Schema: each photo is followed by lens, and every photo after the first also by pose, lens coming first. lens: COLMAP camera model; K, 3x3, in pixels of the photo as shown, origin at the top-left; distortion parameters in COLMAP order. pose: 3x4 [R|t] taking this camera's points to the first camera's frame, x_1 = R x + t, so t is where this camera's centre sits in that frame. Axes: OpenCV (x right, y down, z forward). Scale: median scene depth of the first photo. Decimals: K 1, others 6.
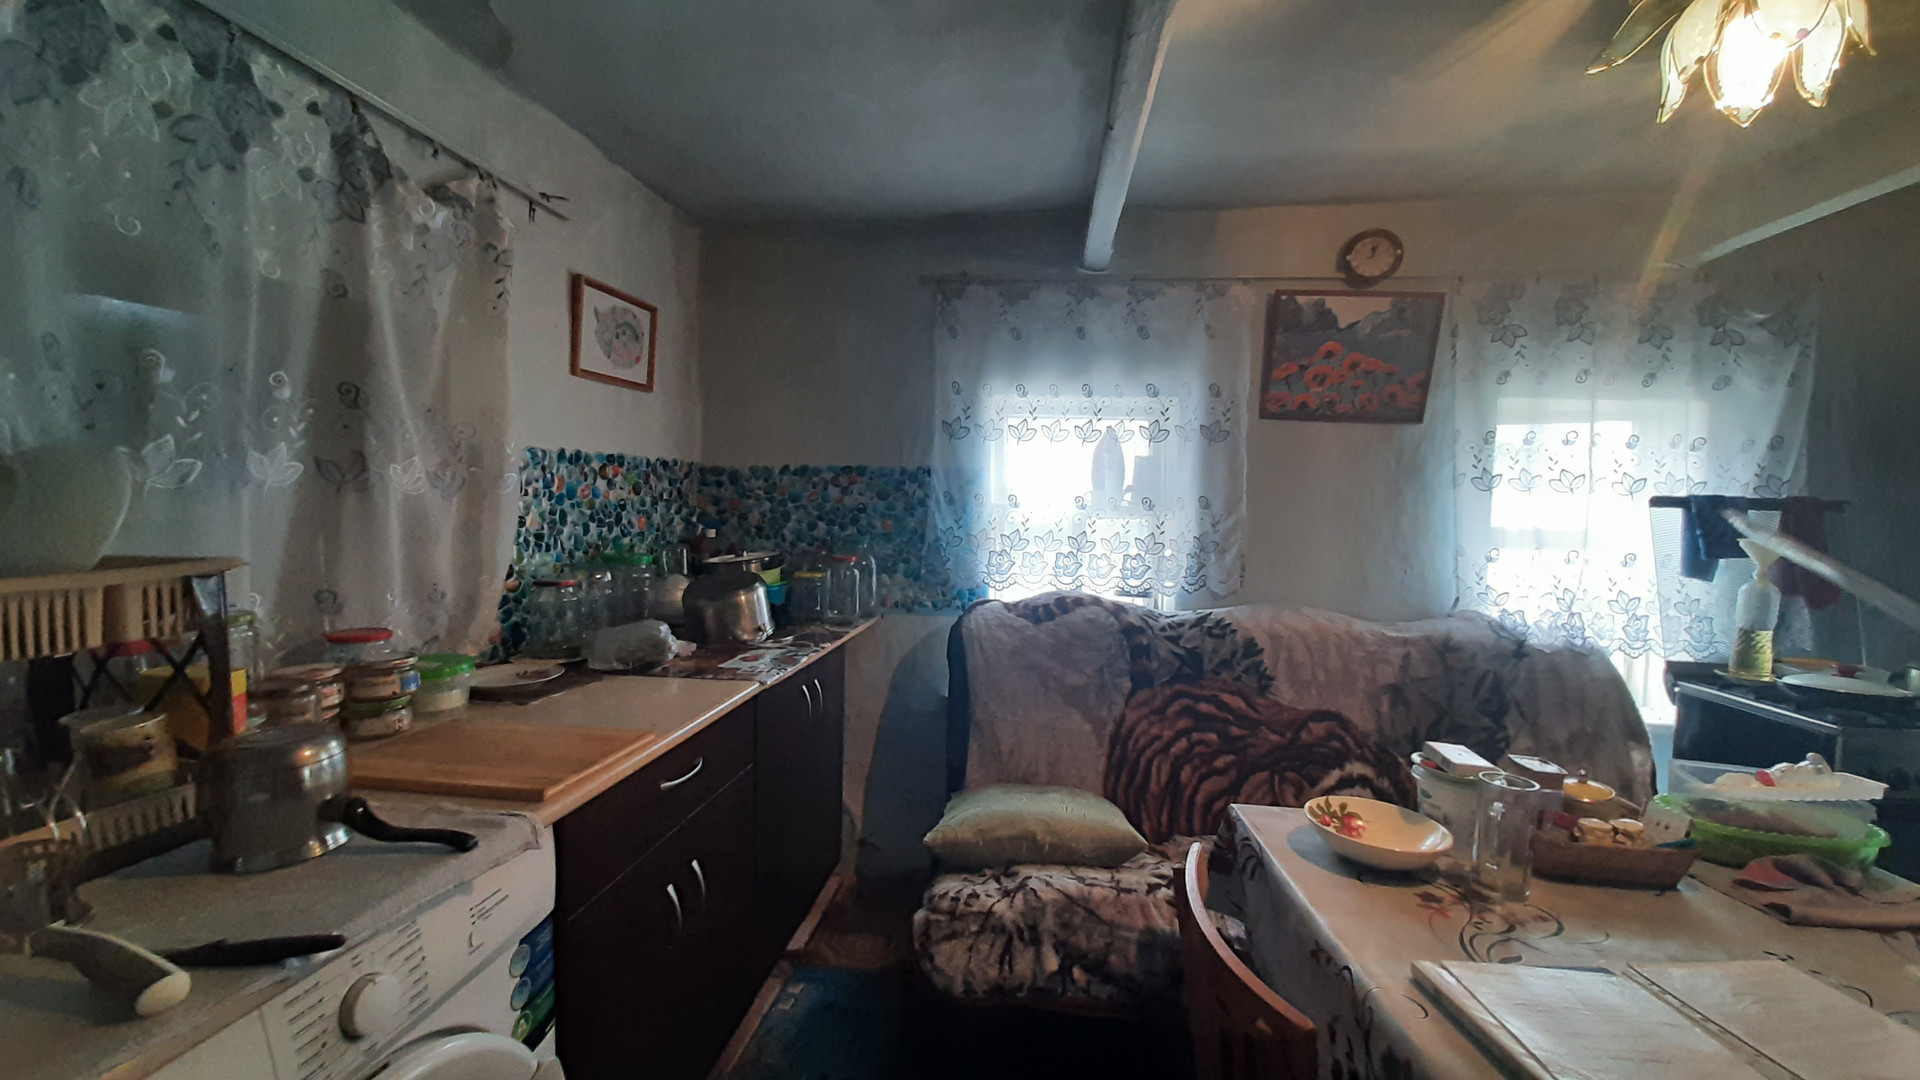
lens RADIAL K [[740.2, 0, 981.5], [0, 740.2, 547.4], [0, 0, 1]] dist [0.001411, -0.008798]
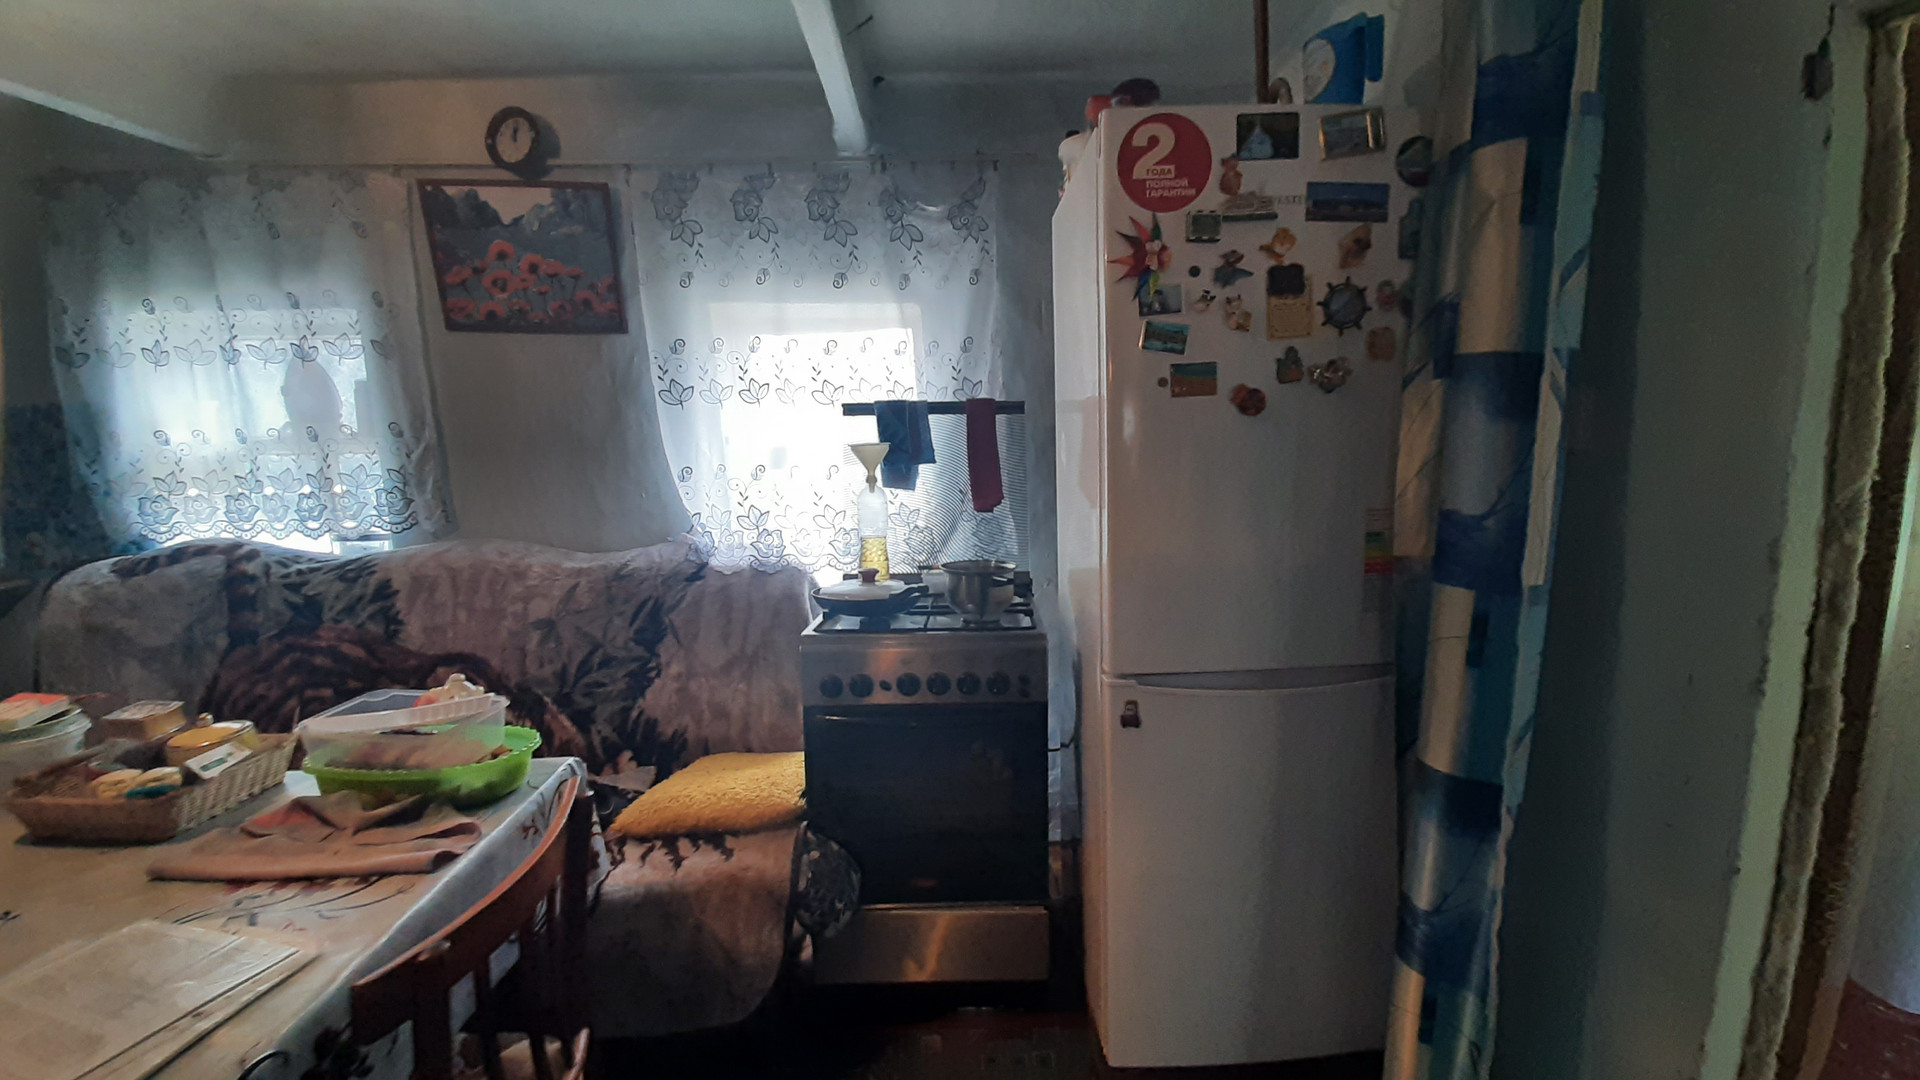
lens RADIAL K [[740.2, 0, 1037.0], [0, 740.2, 550.6], [0, 0, 1]] dist [0.001411, -0.008798]
pose [[0.984603, -0.063601, 0.162826, 1.006763], [0.048701, 0.994388, 0.093918, 0.042201], [-0.167886, -0.084542, 0.982175, -0.006433]]
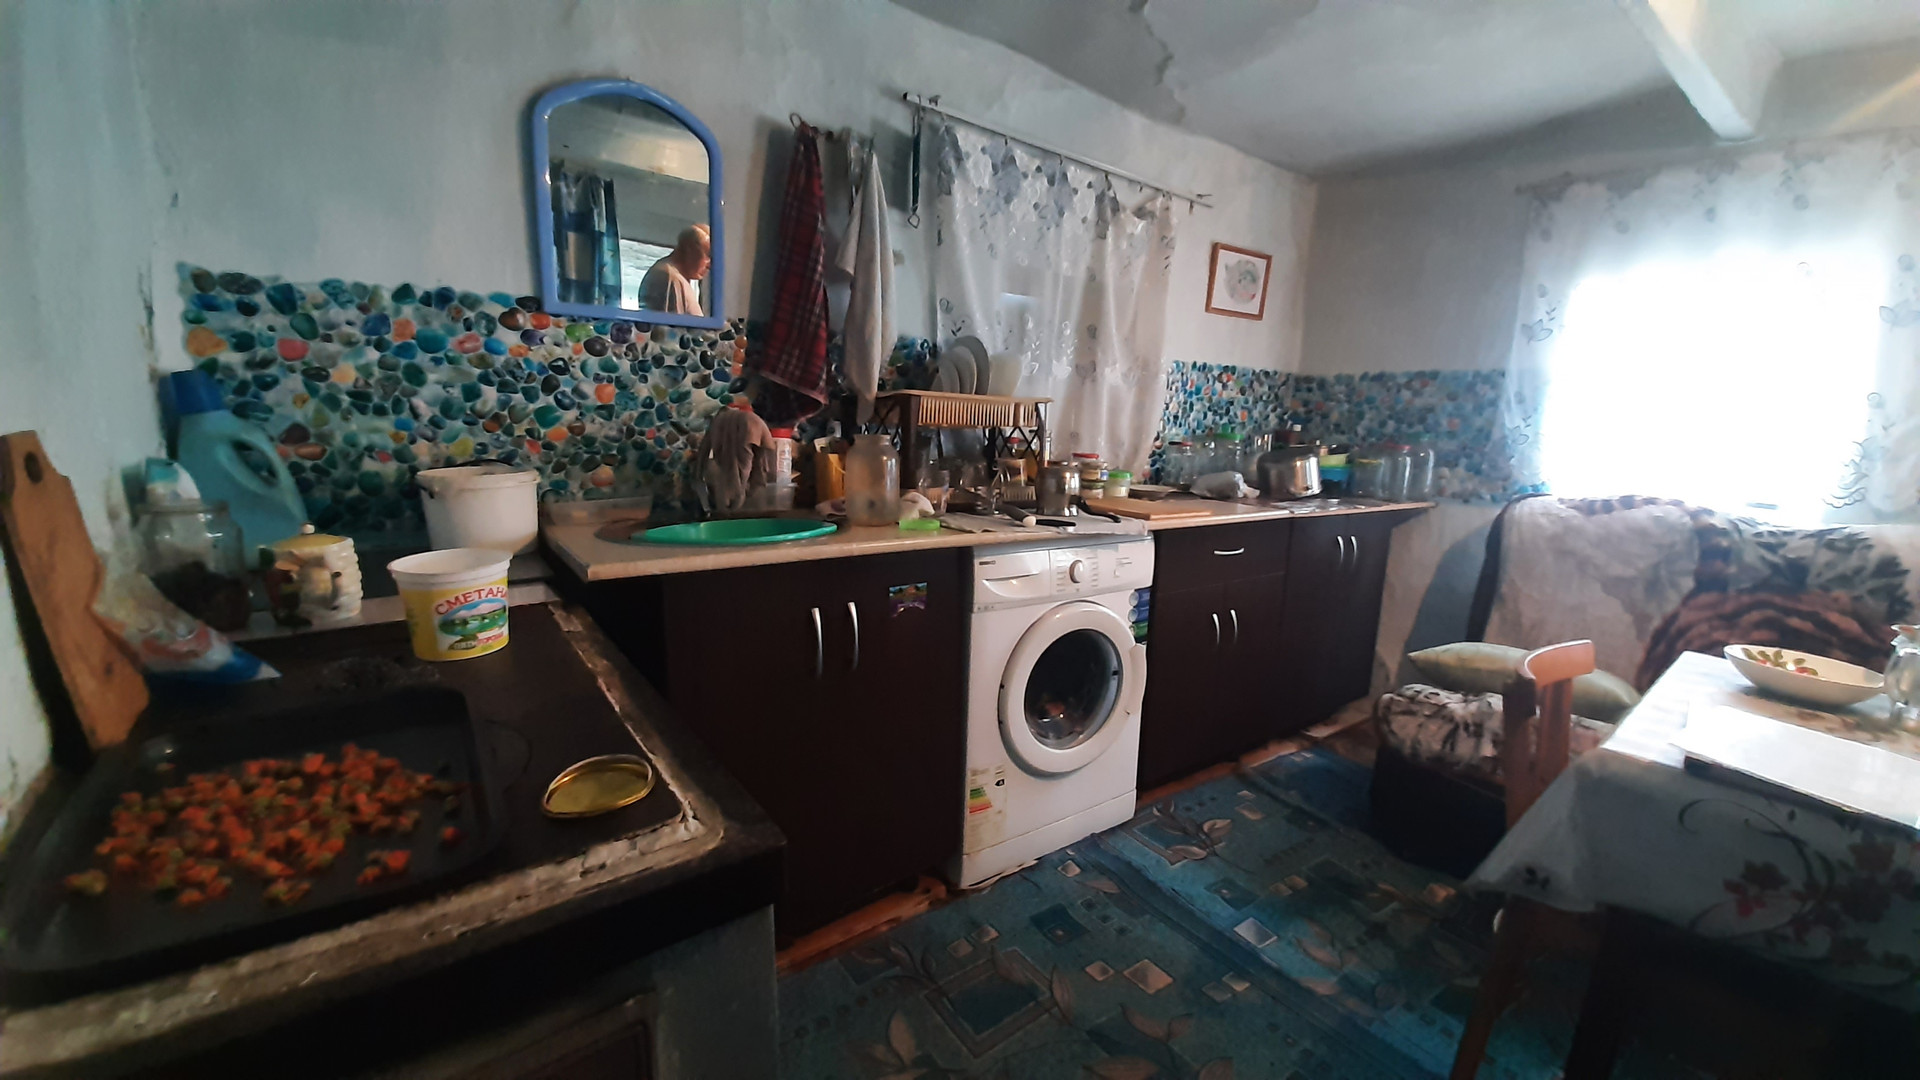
lens RADIAL K [[740.2, 0, 989.4], [0, 740.2, 547.7], [0, 0, 1]] dist [0.001411, -0.008798]
pose [[0.678815, 0.129351, -0.722827, 0.262800], [-0.072436, 0.991357, 0.109380, 0.097530], [0.730728, -0.021890, 0.682318, -0.321185]]
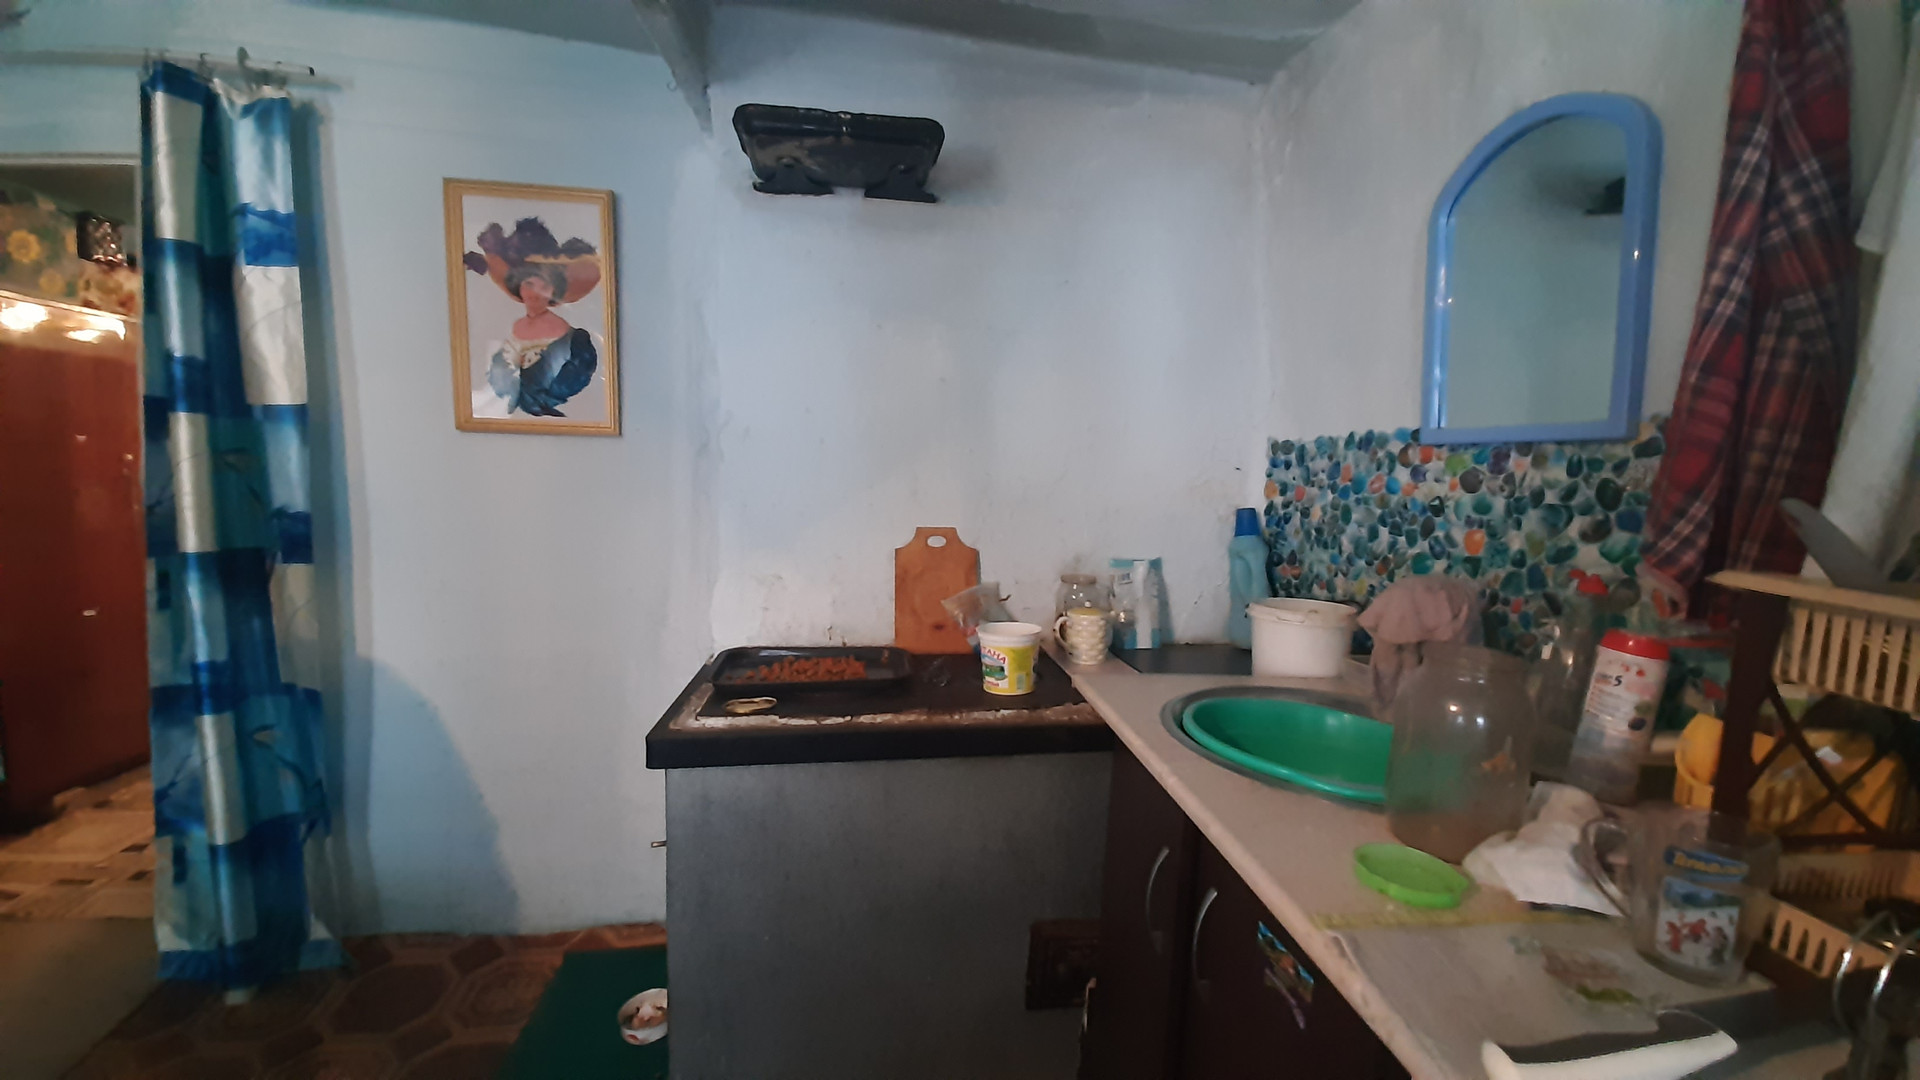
lens RADIAL K [[740.2, 0, 966.2], [0, 740.2, 540.7], [0, 0, 1]] dist [0.001411, -0.008798]
pose [[-0.973028, -0.029790, -0.228755, -0.077027], [-0.069713, 0.983236, 0.168486, -0.017861], [0.219901, 0.179889, -0.958793, 0.373483]]
